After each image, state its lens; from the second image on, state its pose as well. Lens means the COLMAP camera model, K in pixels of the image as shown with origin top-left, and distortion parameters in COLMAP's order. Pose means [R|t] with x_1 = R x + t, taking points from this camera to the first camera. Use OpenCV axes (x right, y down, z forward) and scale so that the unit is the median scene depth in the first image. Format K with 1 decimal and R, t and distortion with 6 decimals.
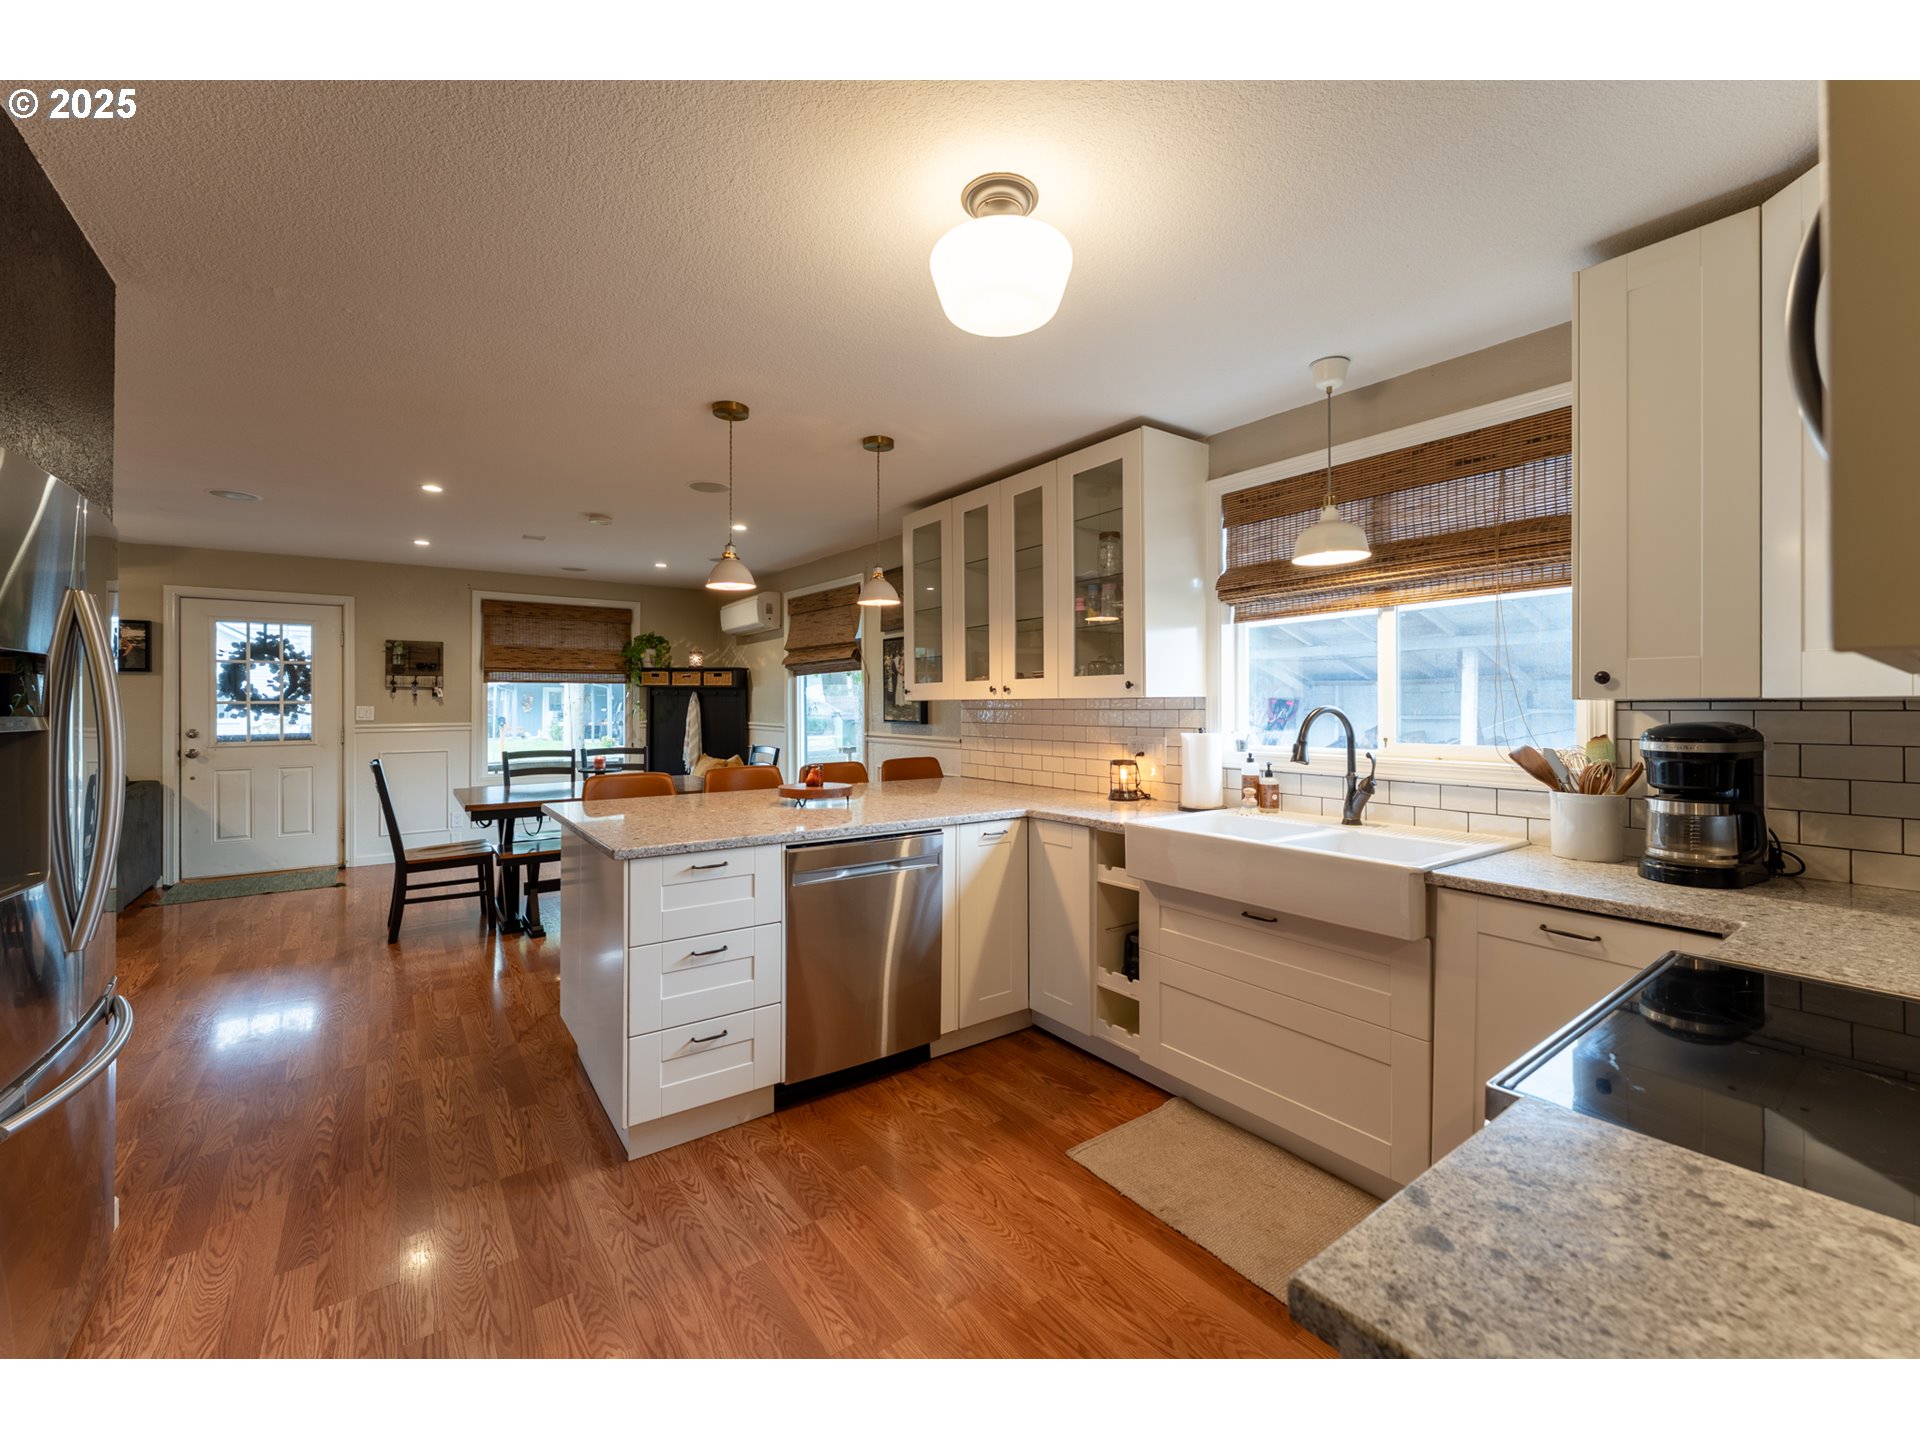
lens RADIAL K [[790.1, 0, 968.3], [0, 790.1, 700.6], [0, 0, 1]] dist [-0.003489, 0.000270]
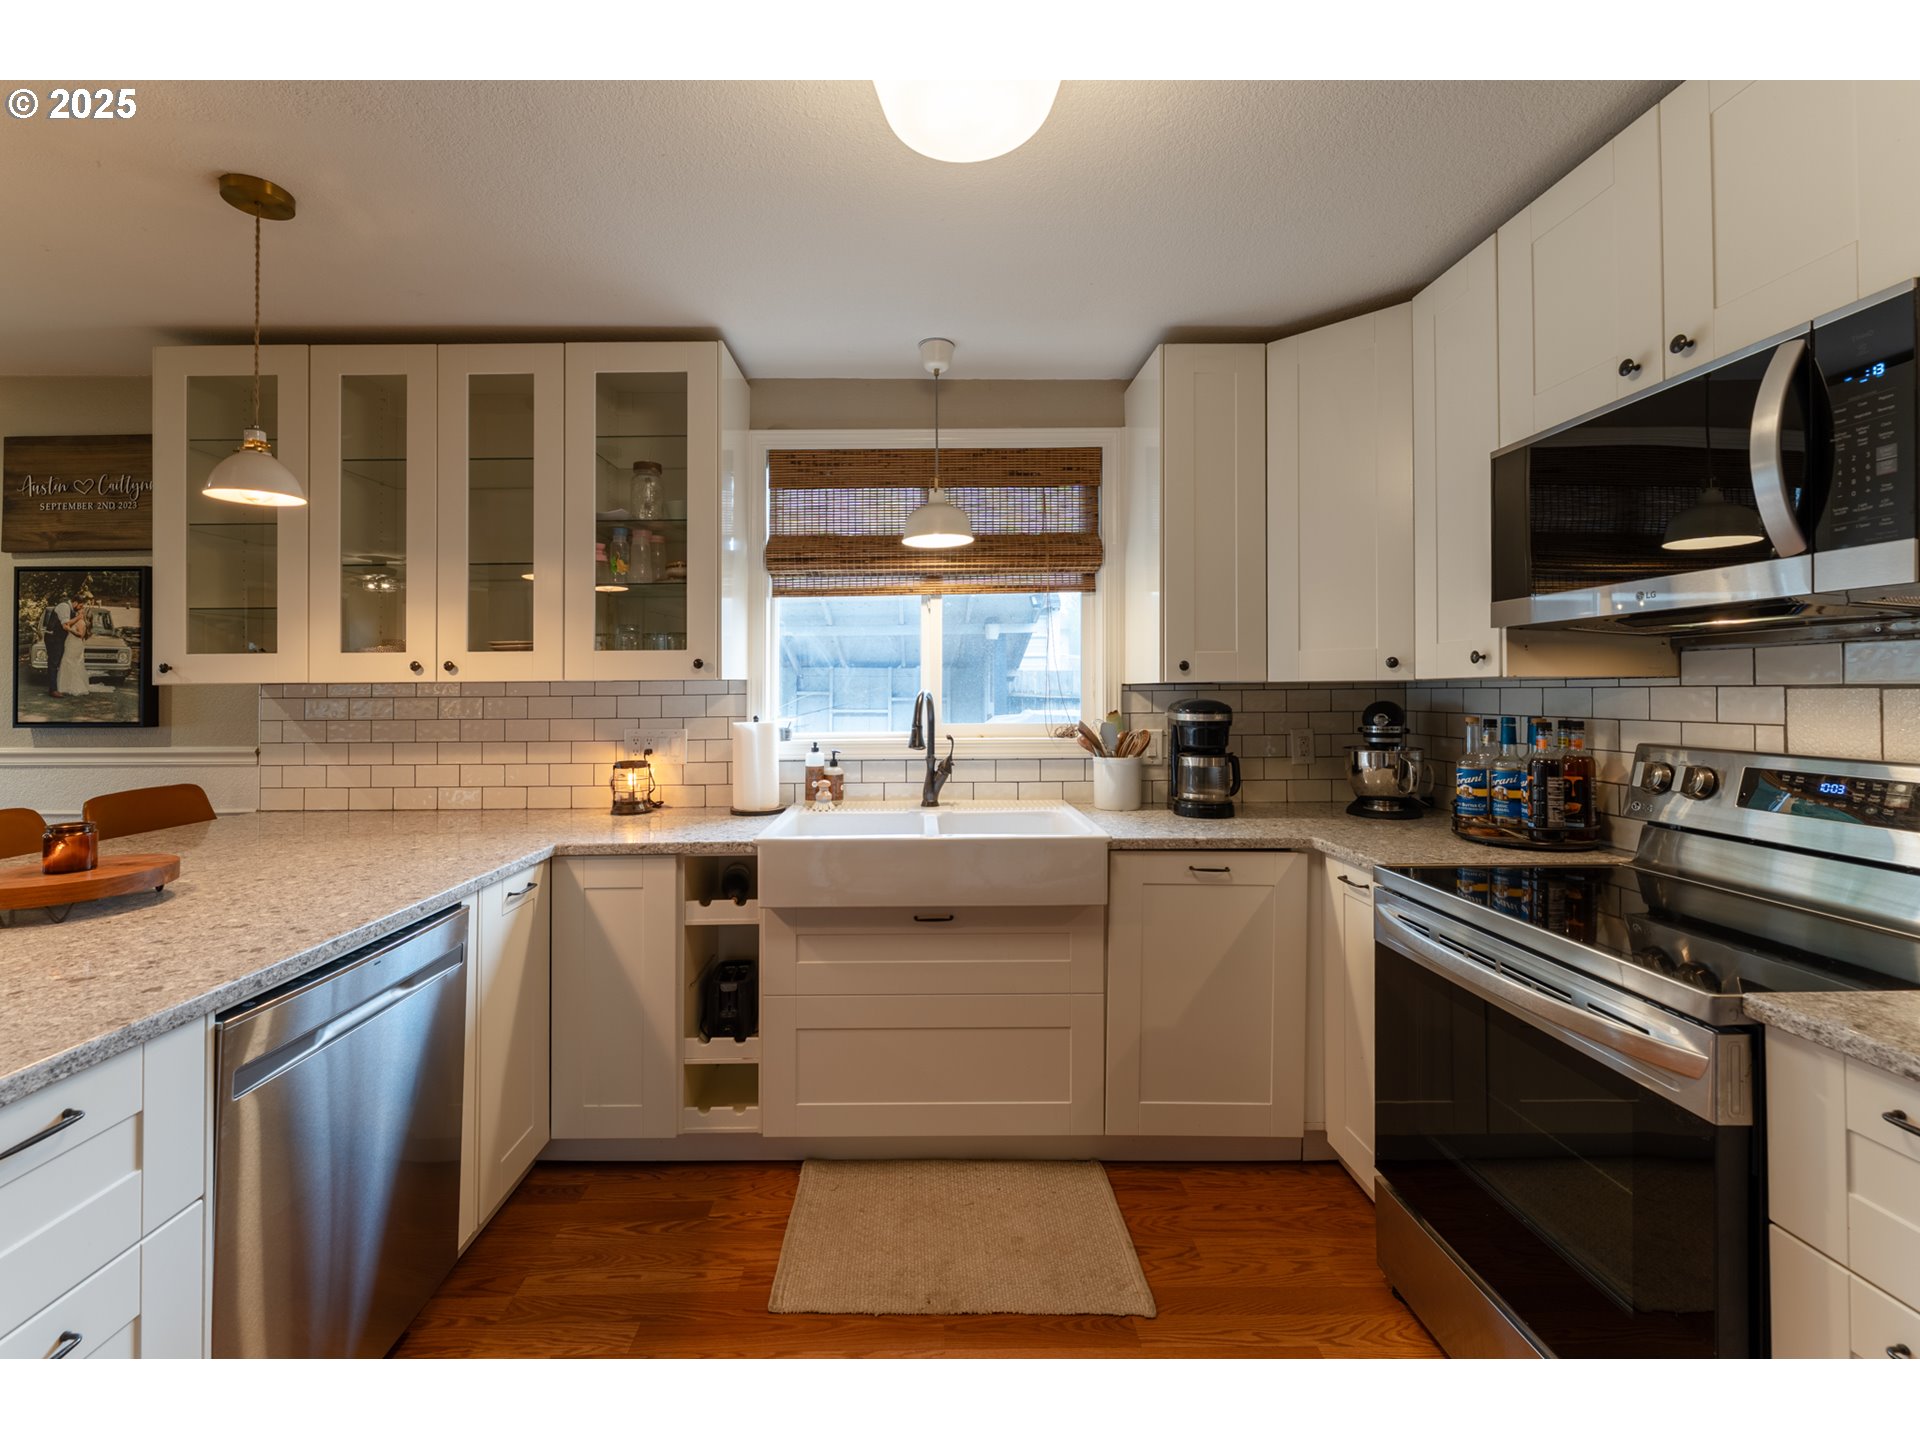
lens RADIAL K [[790.1, 0, 929.5], [0, 790.1, 677.9], [0, 0, 1]] dist [-0.003489, 0.000270]
pose [[0.586019, 0.006016, 0.810275, -0.188570], [0.001141, 0.999965, -0.008249, 0.000403], [-0.810296, 0.005758, 0.585992, 0.227046]]
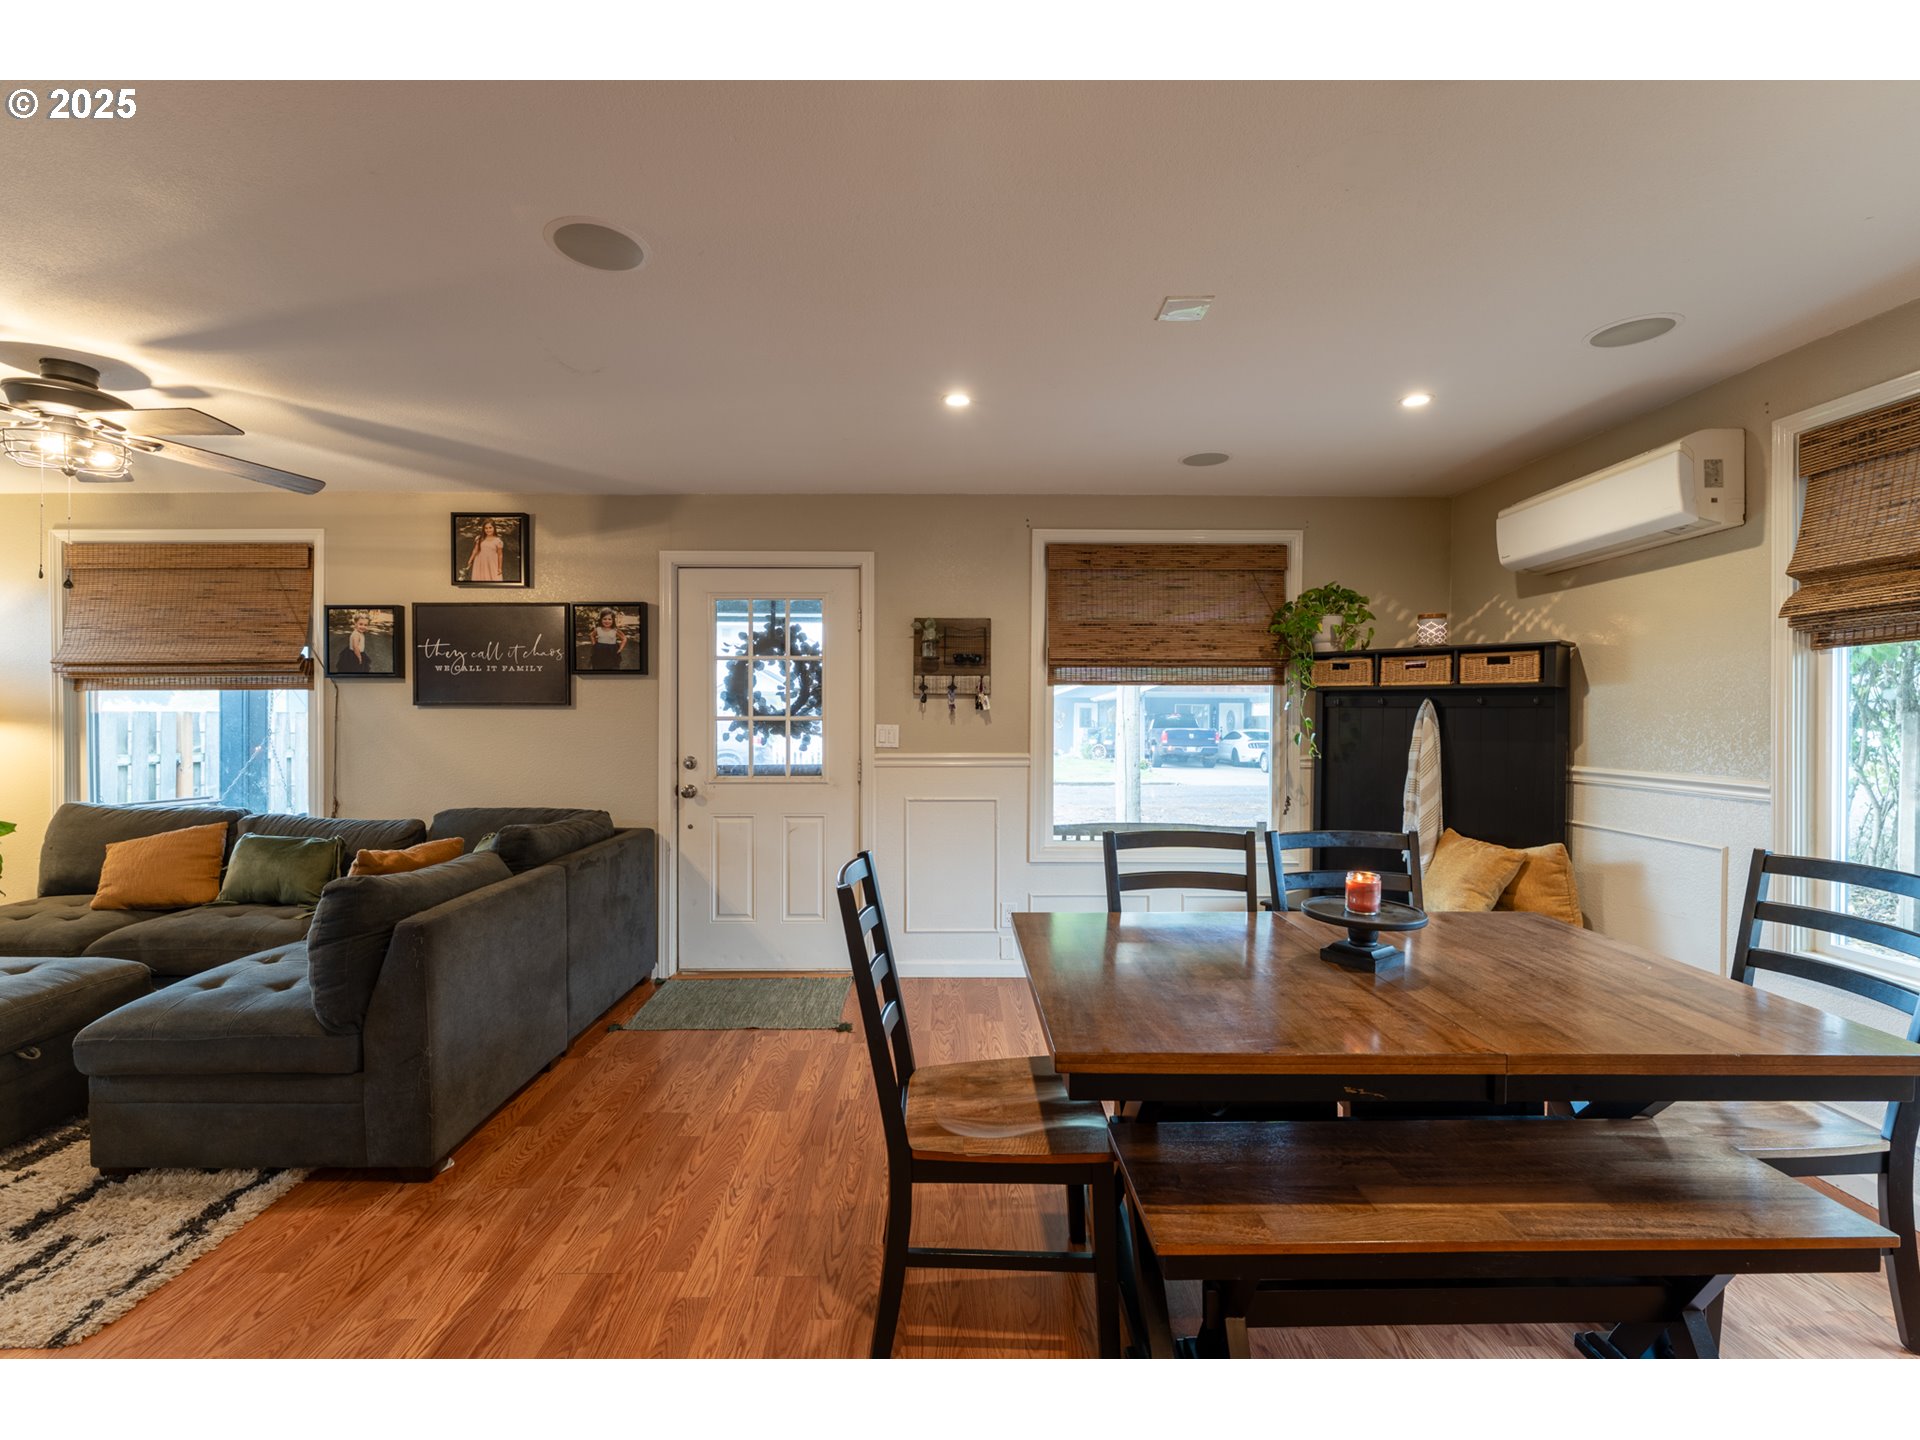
lens RADIAL K [[790.1, 0, 957.5], [0, 790.1, 722.6], [0, 0, 1]] dist [-0.003489, 0.000270]
pose [[0.810822, 0.005982, -0.585262, -0.461590], [-0.002246, 0.999972, 0.007109, 0.001090], [0.585288, -0.004450, 0.810813, 0.687419]]
